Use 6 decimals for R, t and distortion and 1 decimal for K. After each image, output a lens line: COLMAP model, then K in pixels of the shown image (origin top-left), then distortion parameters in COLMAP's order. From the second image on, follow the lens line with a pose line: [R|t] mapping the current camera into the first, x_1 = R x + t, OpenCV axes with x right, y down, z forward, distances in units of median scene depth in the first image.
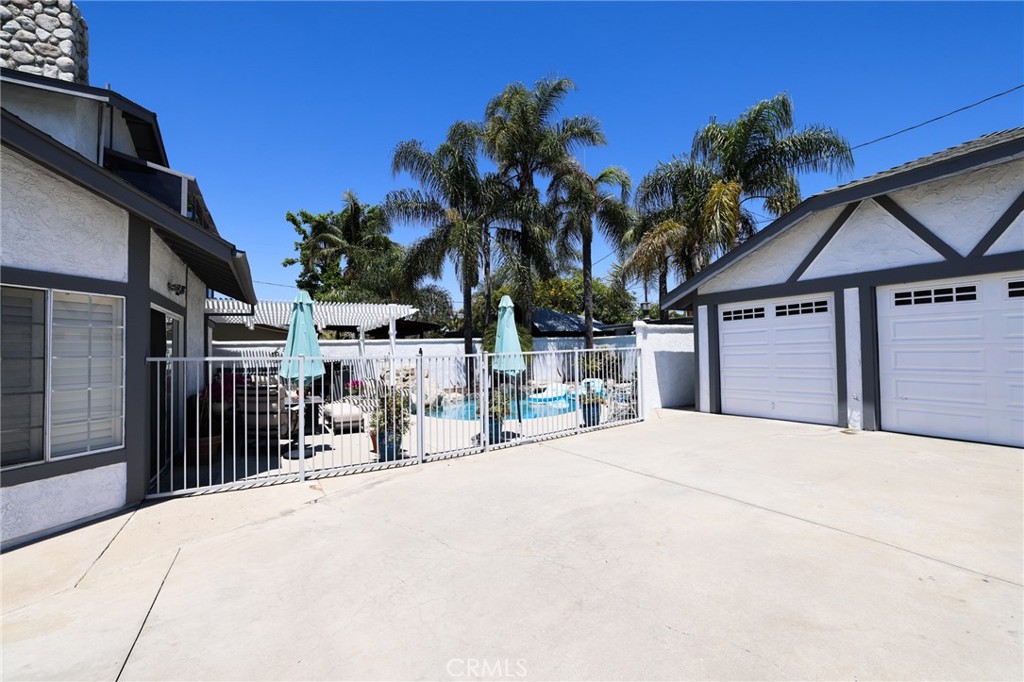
lens RADIAL K [[439.8, 0, 506.6], [0, 439.8, 342.5], [0, 0, 1]] dist [-0.034118, 0.012982]
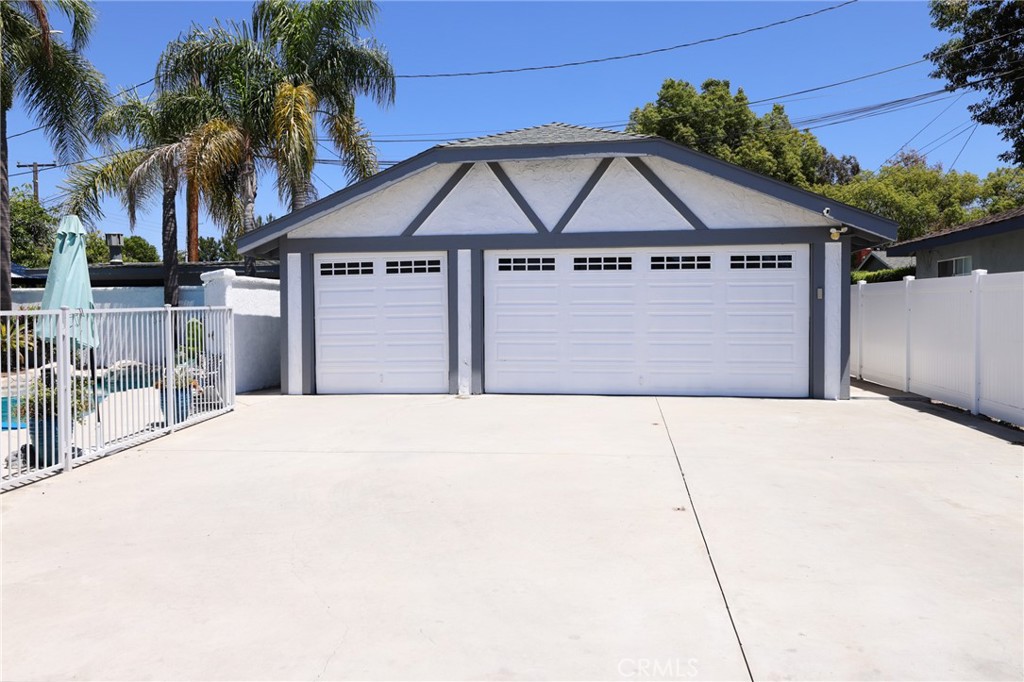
lens RADIAL K [[807.8, 0, 469.1], [0, 807.8, 339.2], [0, 0, 1]] dist [-0.003774, 0.001004]
pose [[0.620321, -0.009217, 0.784294, -0.553153], [-0.021751, 0.999344, 0.028947, 0.020073], [-0.784047, -0.035015, 0.619713, -0.119879]]
